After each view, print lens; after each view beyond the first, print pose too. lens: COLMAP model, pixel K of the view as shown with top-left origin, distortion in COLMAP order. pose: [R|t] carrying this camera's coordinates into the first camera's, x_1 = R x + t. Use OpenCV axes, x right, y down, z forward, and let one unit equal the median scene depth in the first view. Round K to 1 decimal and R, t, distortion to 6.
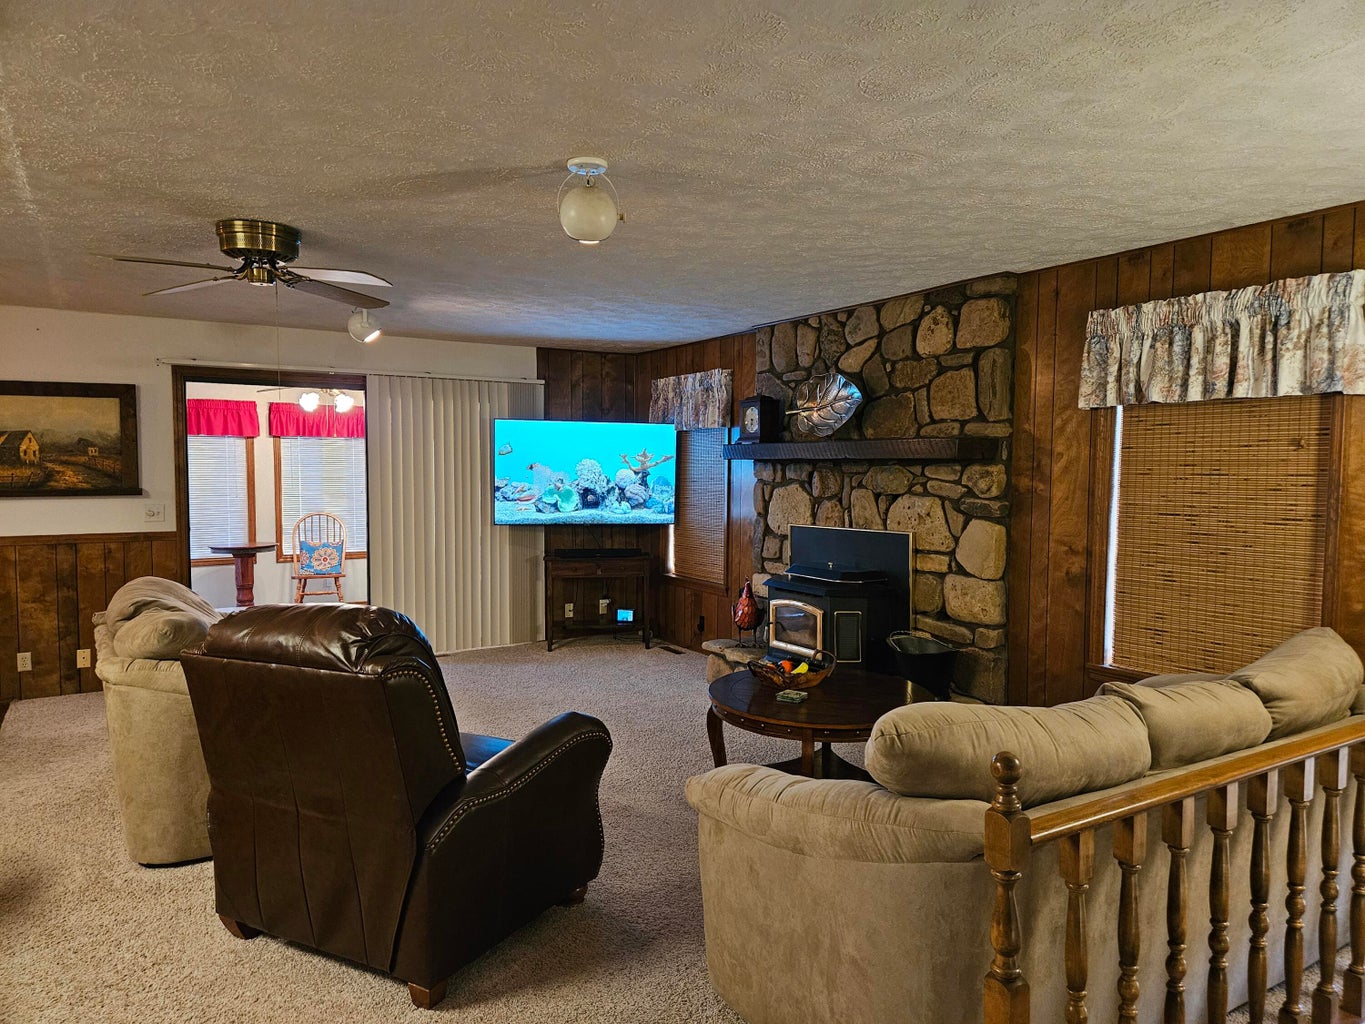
lens RADIAL K [[906.9, 0, 709.0], [0, 906.9, 524.5], [0, 0, 1]] dist [0.074911, -0.062046]
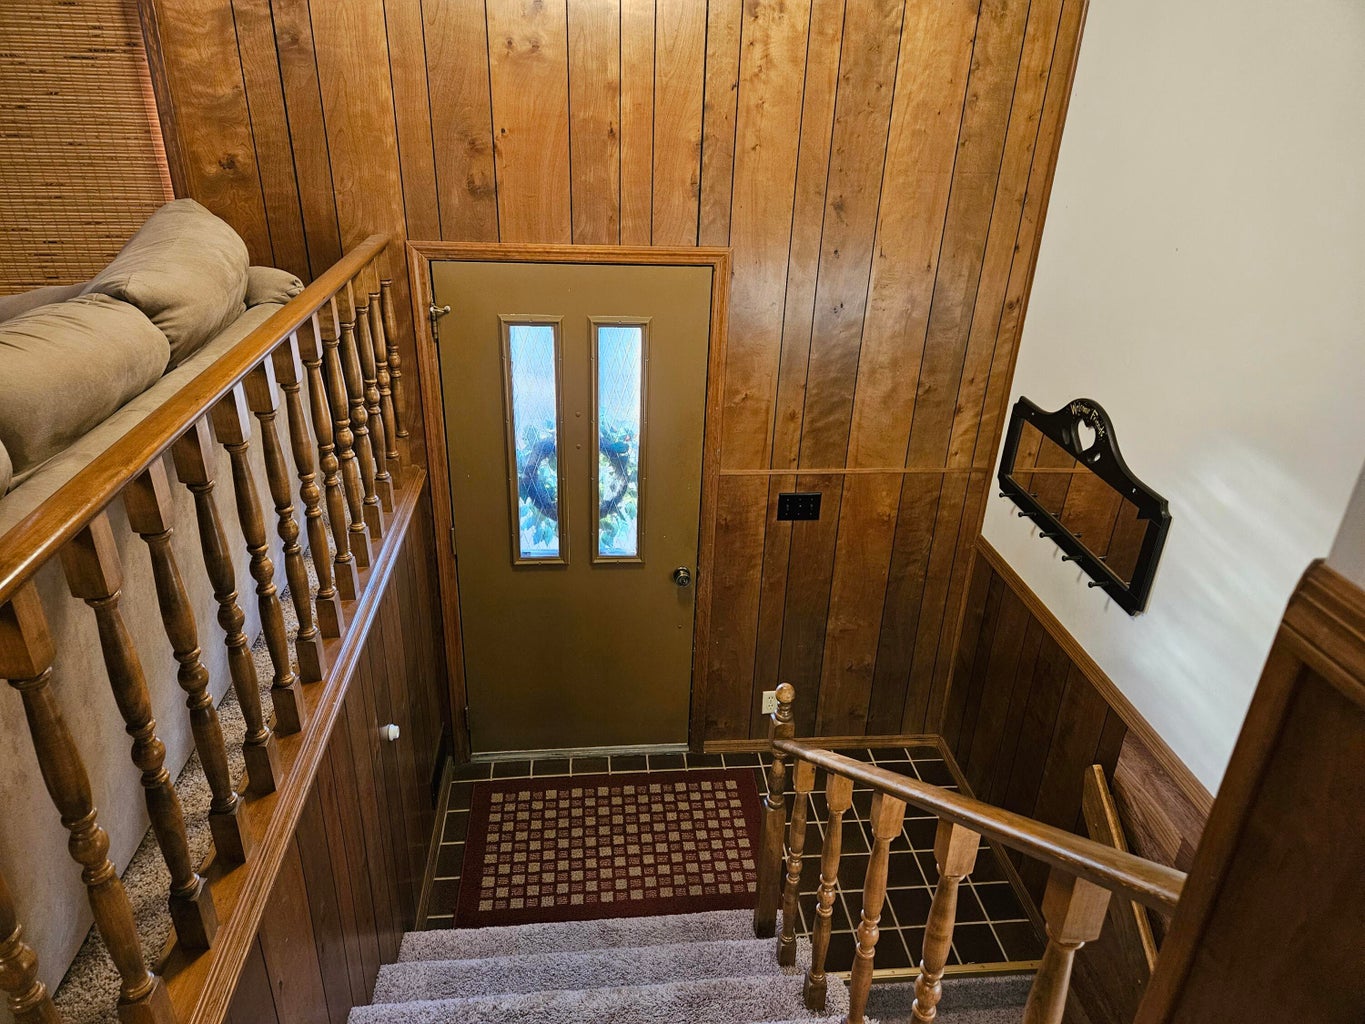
lens RADIAL K [[906.9, 0, 670.5], [0, 906.9, 513.3], [0, 0, 1]] dist [0.074911, -0.062046]
pose [[0.464265, -0.381918, 0.799122, 0.168795], [0.025613, 0.907665, 0.418913, 0.044742], [-0.885326, -0.174019, 0.431179, 0.326599]]
